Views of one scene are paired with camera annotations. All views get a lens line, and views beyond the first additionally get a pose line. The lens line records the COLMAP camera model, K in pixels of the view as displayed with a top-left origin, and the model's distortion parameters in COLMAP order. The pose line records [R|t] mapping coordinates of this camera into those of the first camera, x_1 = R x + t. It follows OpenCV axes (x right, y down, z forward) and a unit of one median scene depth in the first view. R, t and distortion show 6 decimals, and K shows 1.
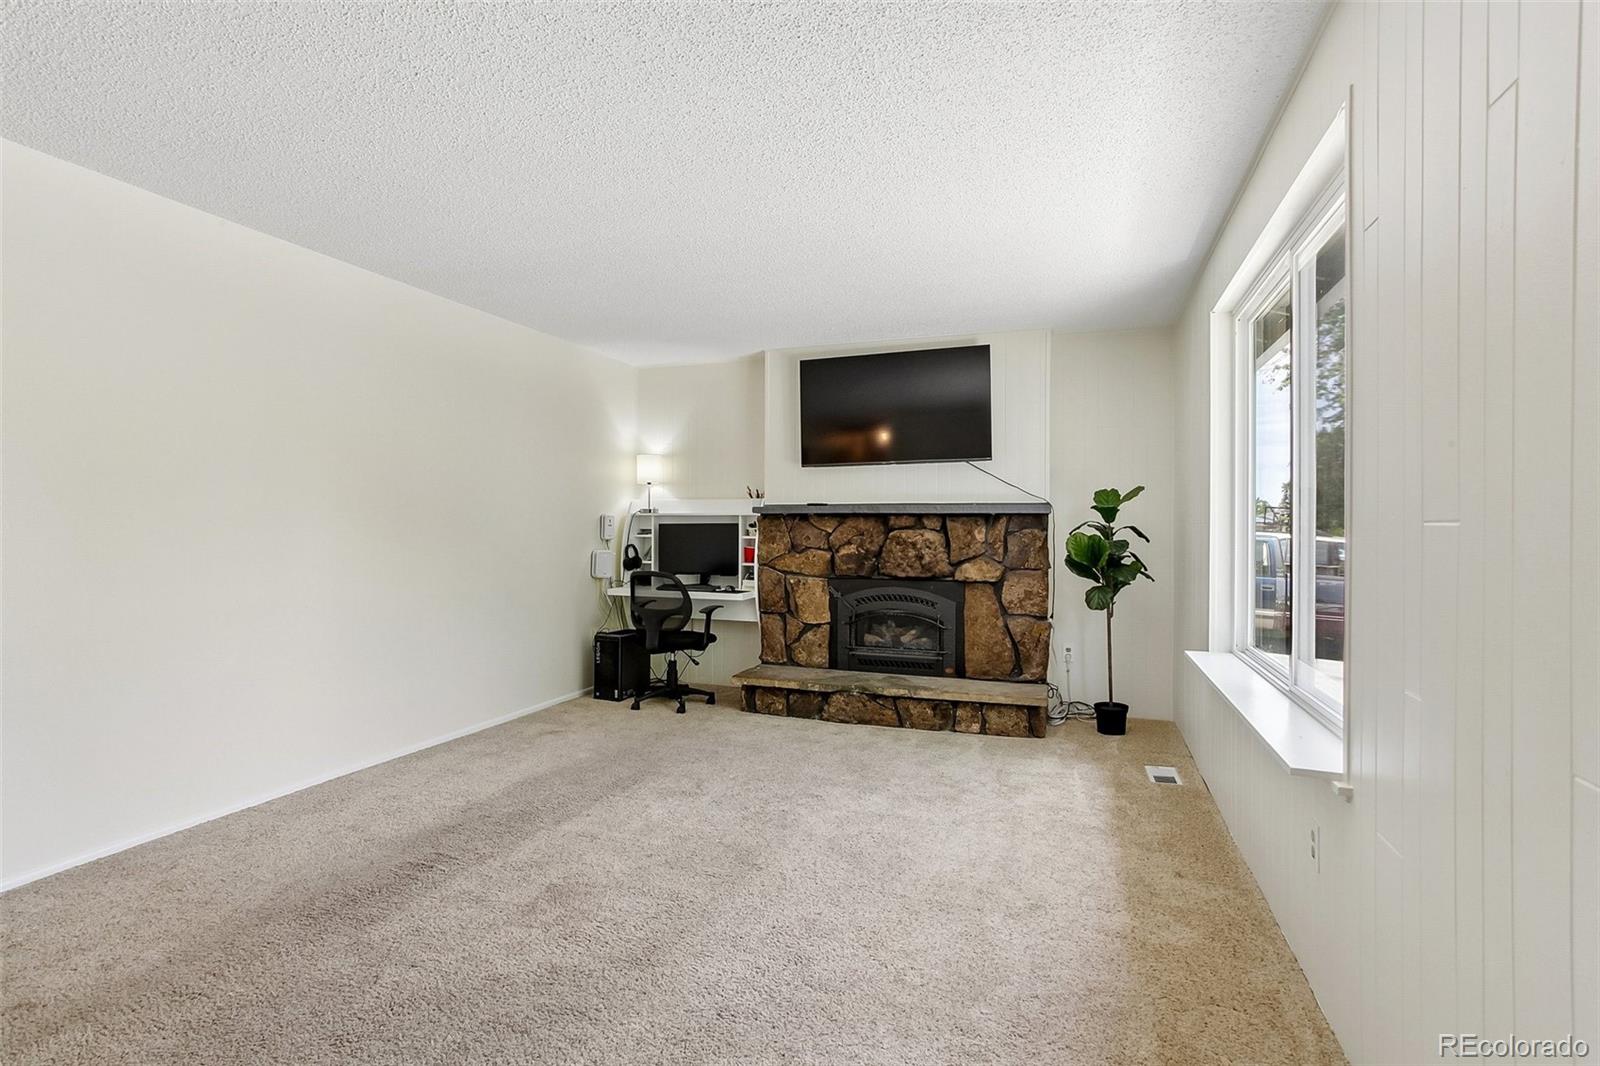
lens RADIAL K [[785.7, 0, 800.3], [0, 785.7, 526.2], [0, 0, 1]] dist [-0.041230, 0.017186]
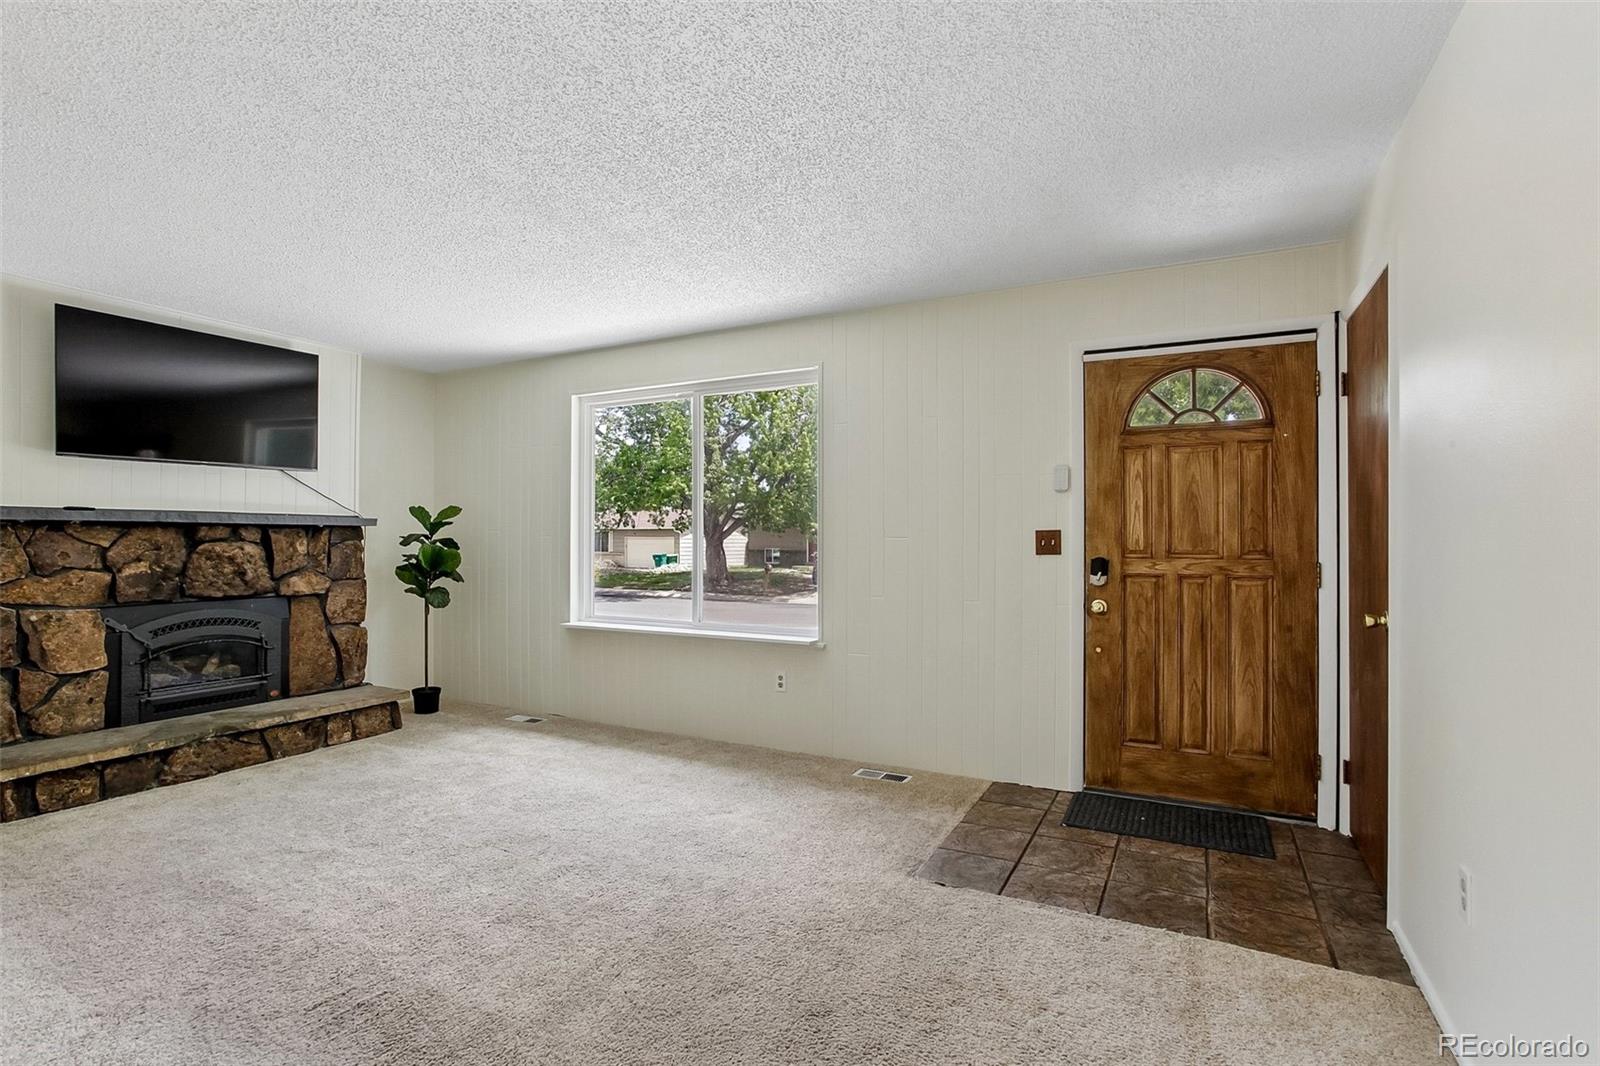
lens RADIAL K [[785.7, 0, 776.9], [0, 785.7, 530.7], [0, 0, 1]] dist [-0.041230, 0.017186]
pose [[0.136423, 0.006788, 0.990627, -0.648155], [-0.001115, 0.999977, -0.006699, -0.003432], [-0.990650, -0.000190, 0.136427, 0.285386]]
